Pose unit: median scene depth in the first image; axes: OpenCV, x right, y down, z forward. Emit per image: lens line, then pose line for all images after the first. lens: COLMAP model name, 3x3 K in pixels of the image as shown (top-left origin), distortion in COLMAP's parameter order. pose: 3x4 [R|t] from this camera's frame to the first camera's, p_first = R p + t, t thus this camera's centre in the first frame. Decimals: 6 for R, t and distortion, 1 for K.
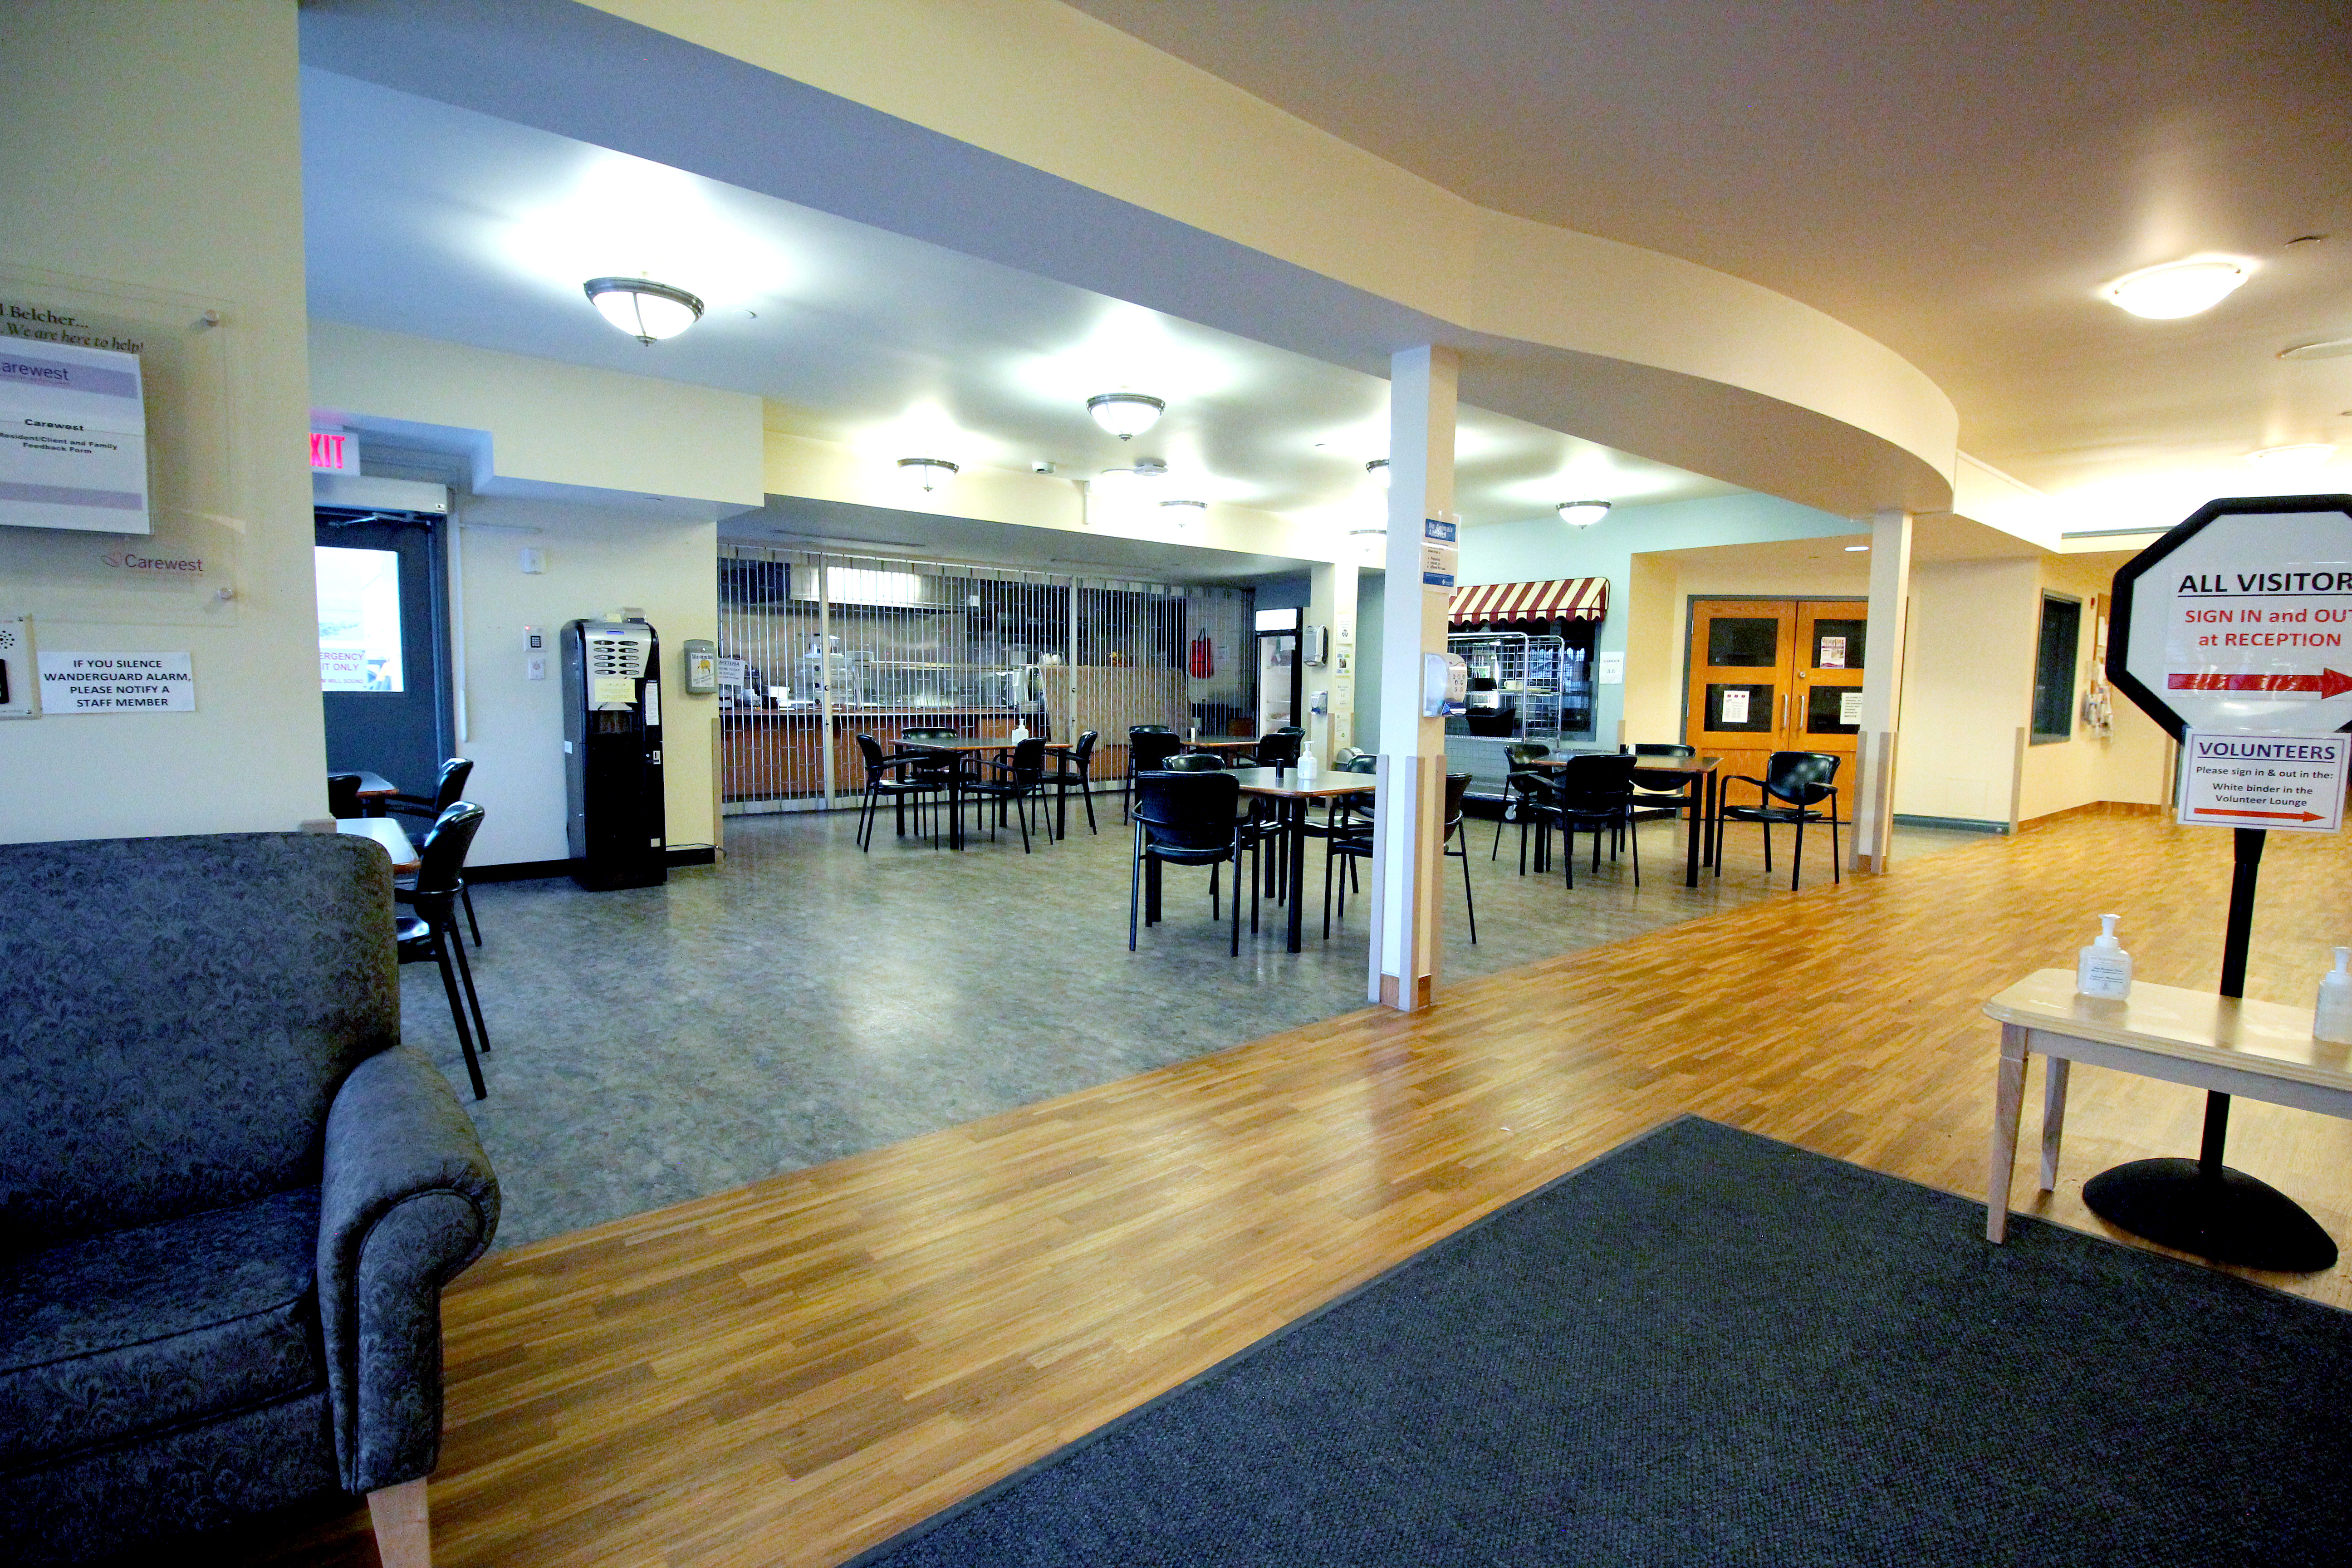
lens RADIAL K [[1085.3, 0, 1194.5], [0, 1085.3, 786.2], [0, 0, 1]] dist [-0.002673, -0.012010]
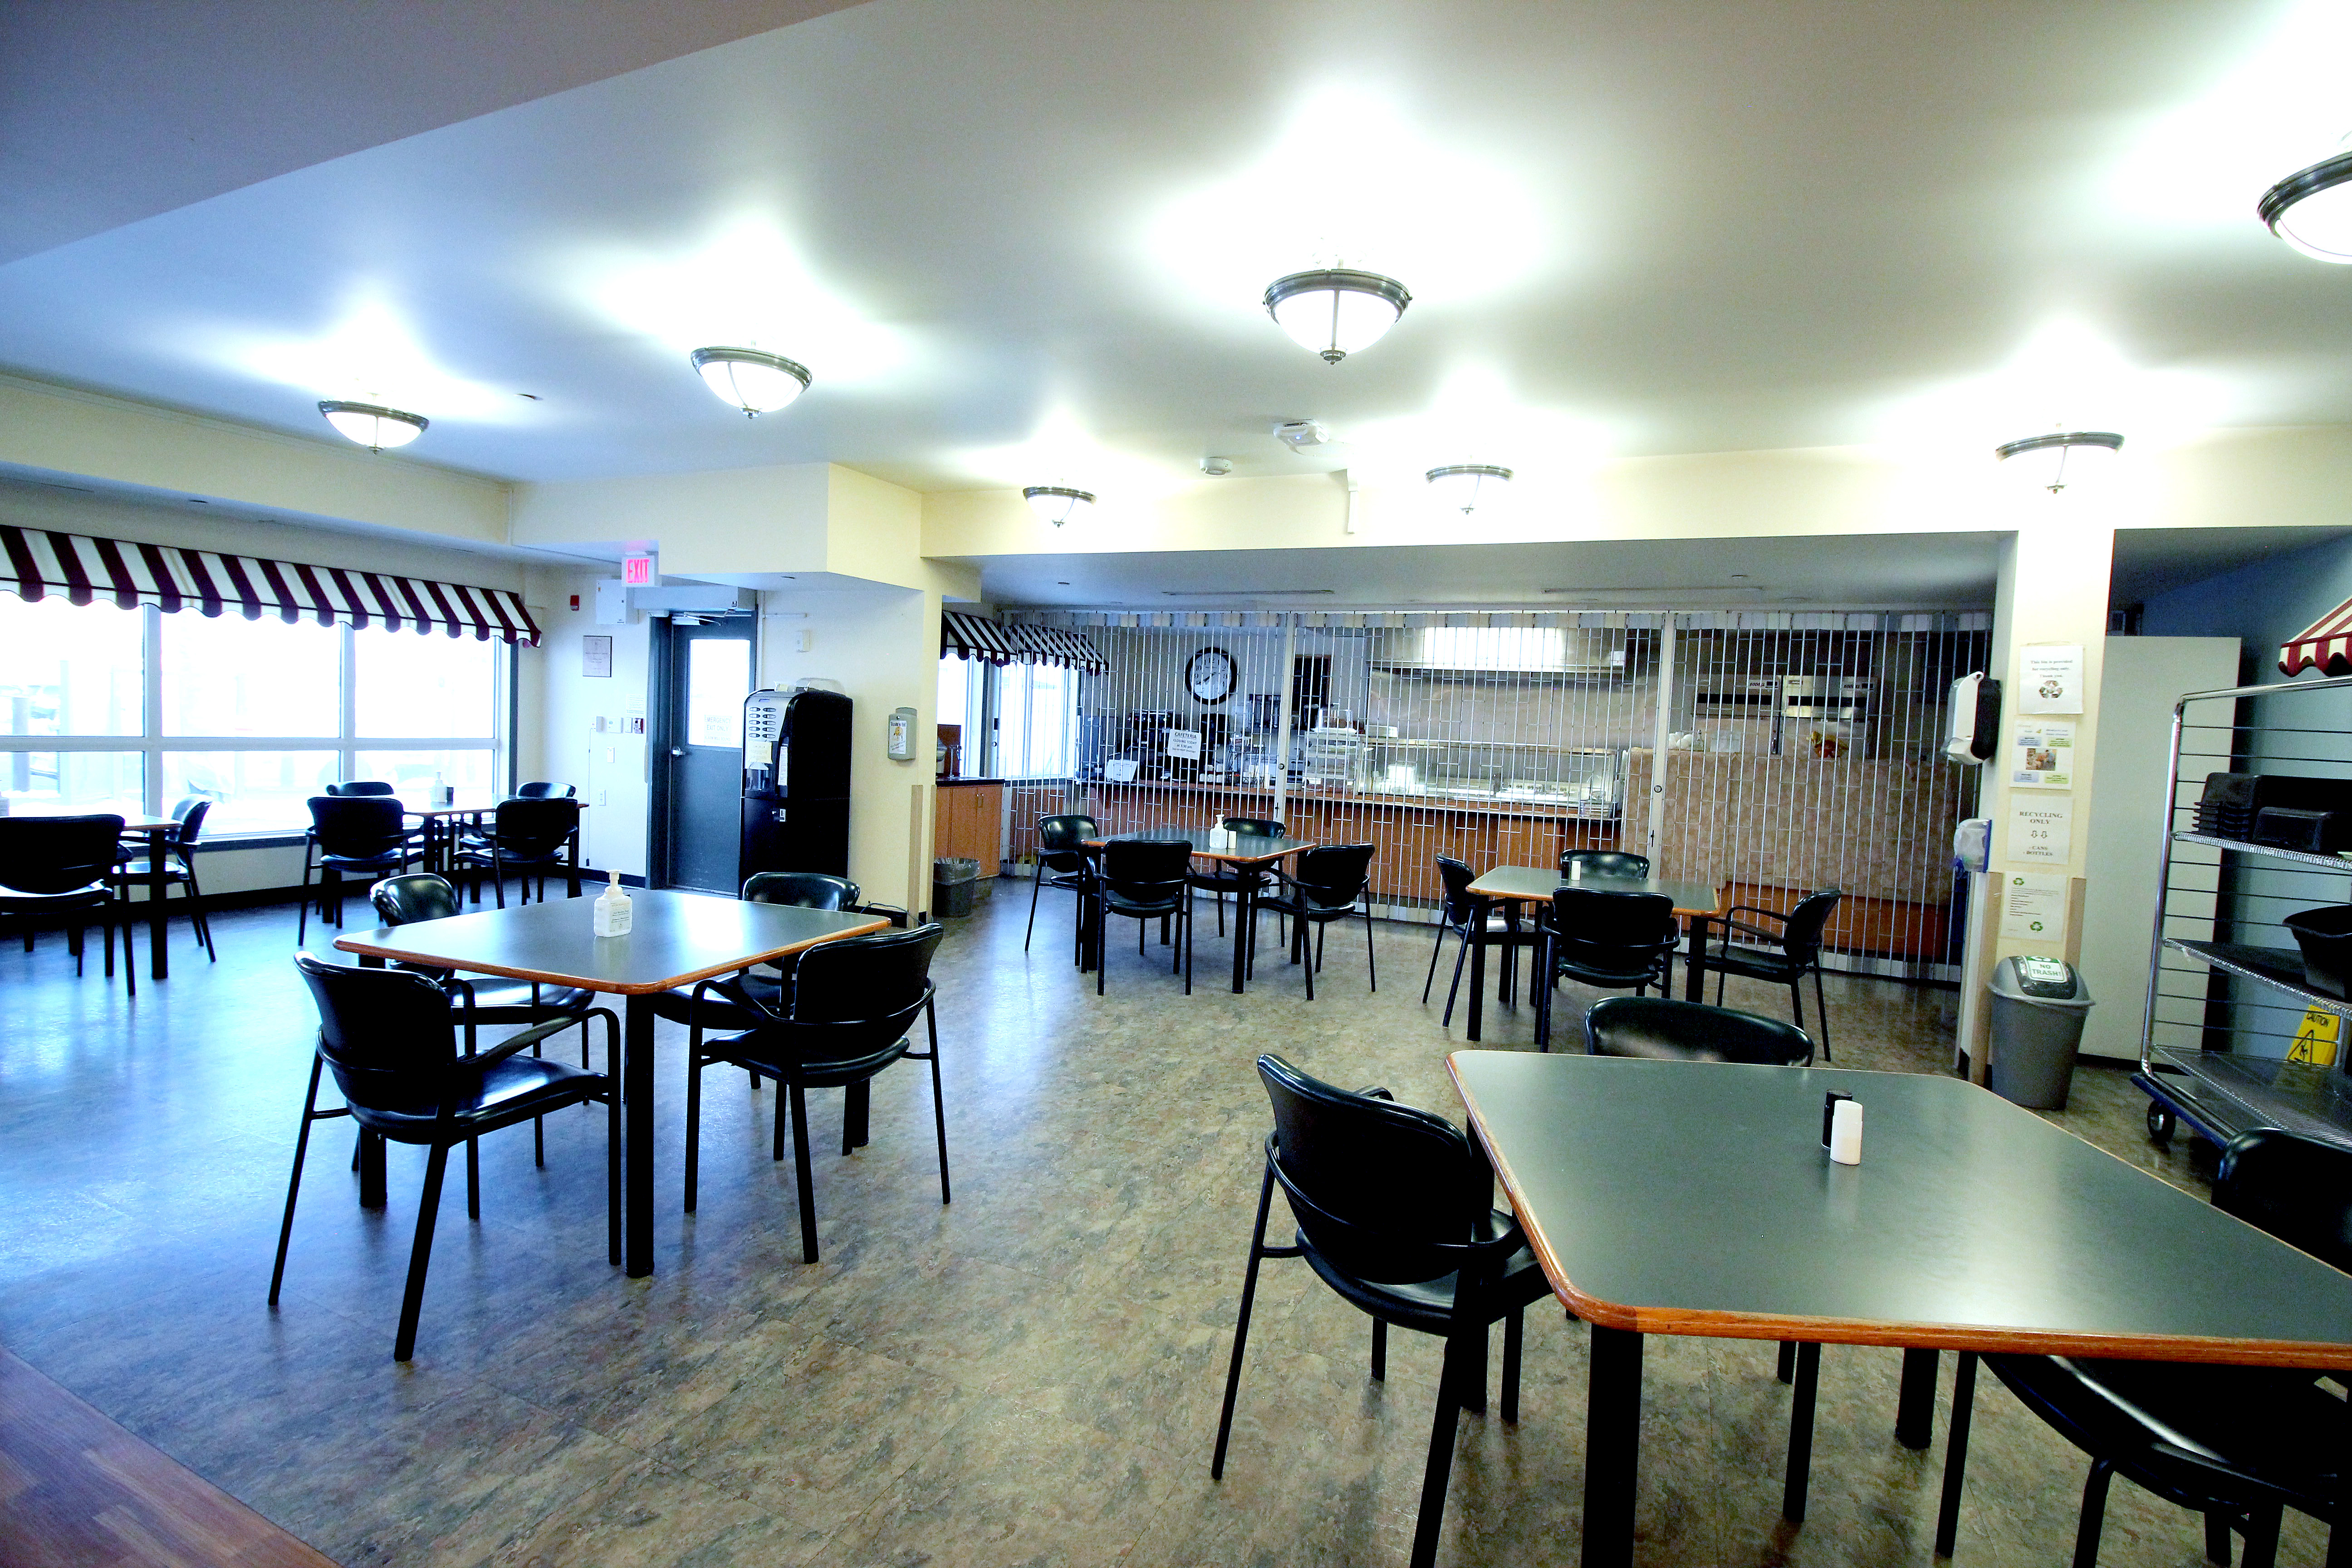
lens RADIAL K [[1085.3, 0, 1193.6], [0, 1085.3, 787.0], [0, 0, 1]] dist [-0.002673, -0.012010]
pose [[0.436185, 0.055949, -0.898116, 0.681491], [-0.123076, 0.992395, 0.002049, -0.112327], [0.891400, 0.109643, 0.439754, 0.934634]]
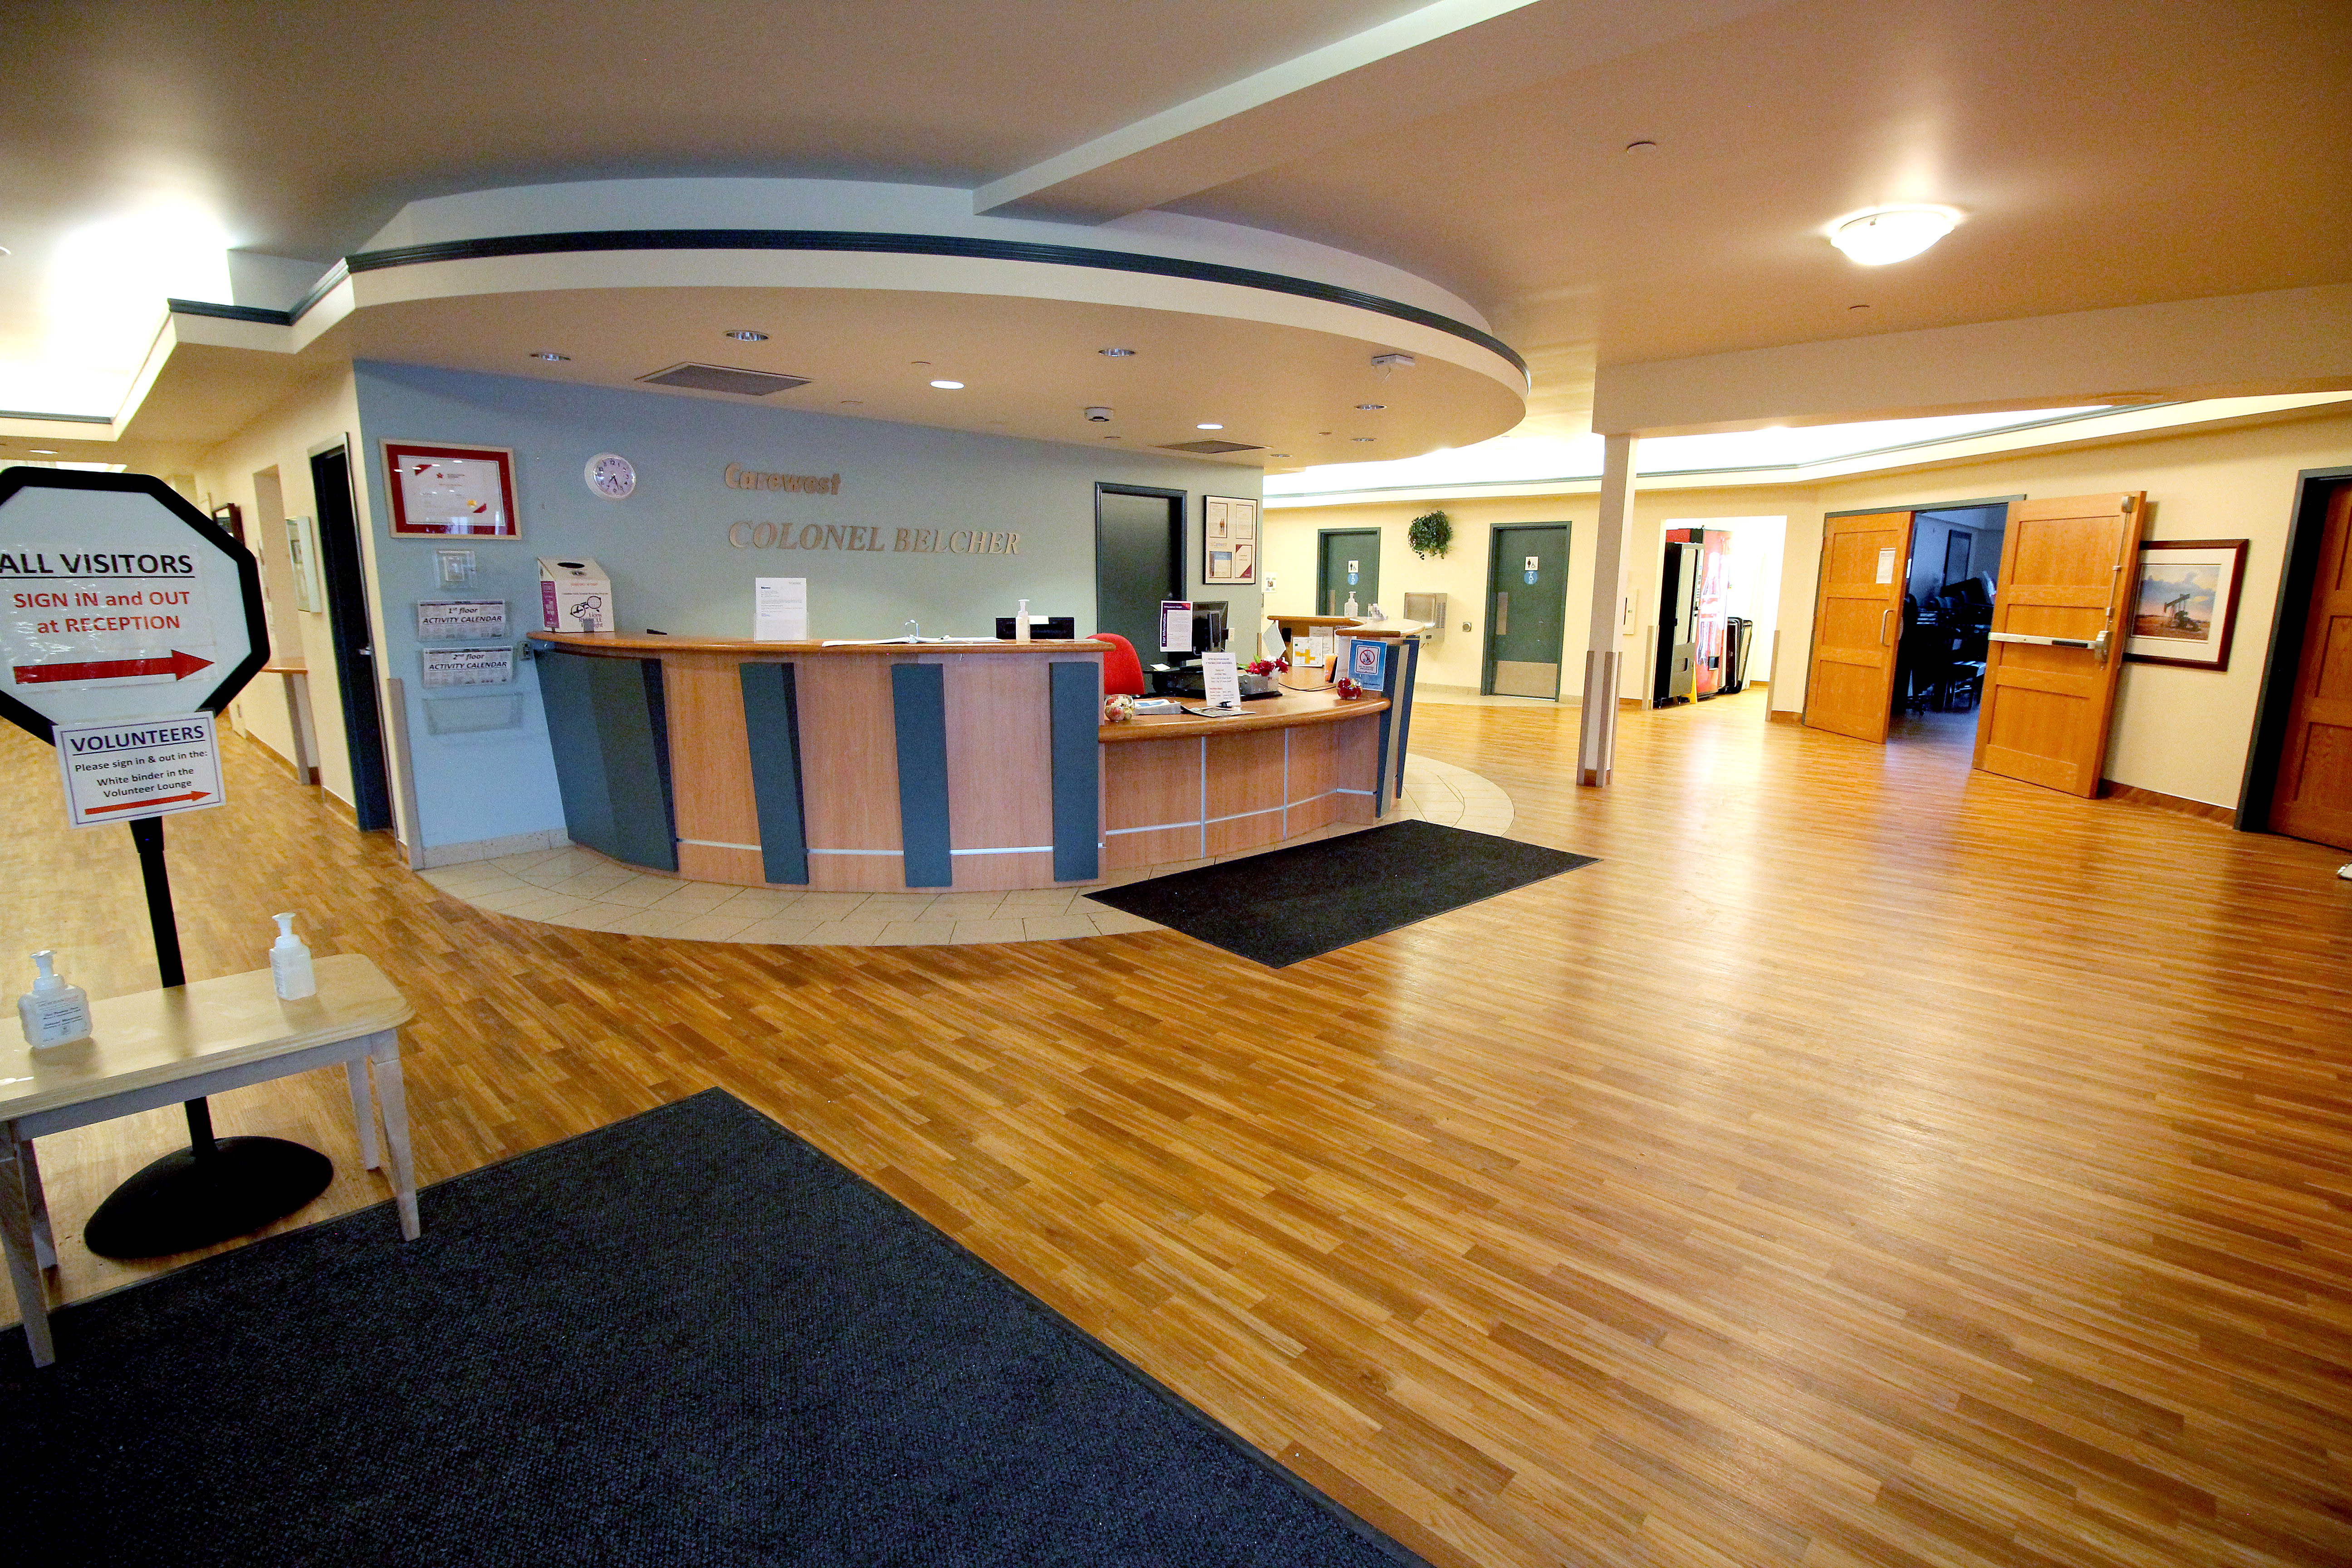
lens RADIAL K [[1086.4, 0, 1194.1], [0, 1086.4, 787.3], [0, 0, 1]] dist [-0.007233, -0.008996]
pose [[-0.114207, -0.202376, 0.972626, -0.028468], [0.082791, 0.973687, 0.212318, -0.047533], [-0.990001, 0.104773, -0.094447, 0.057052]]
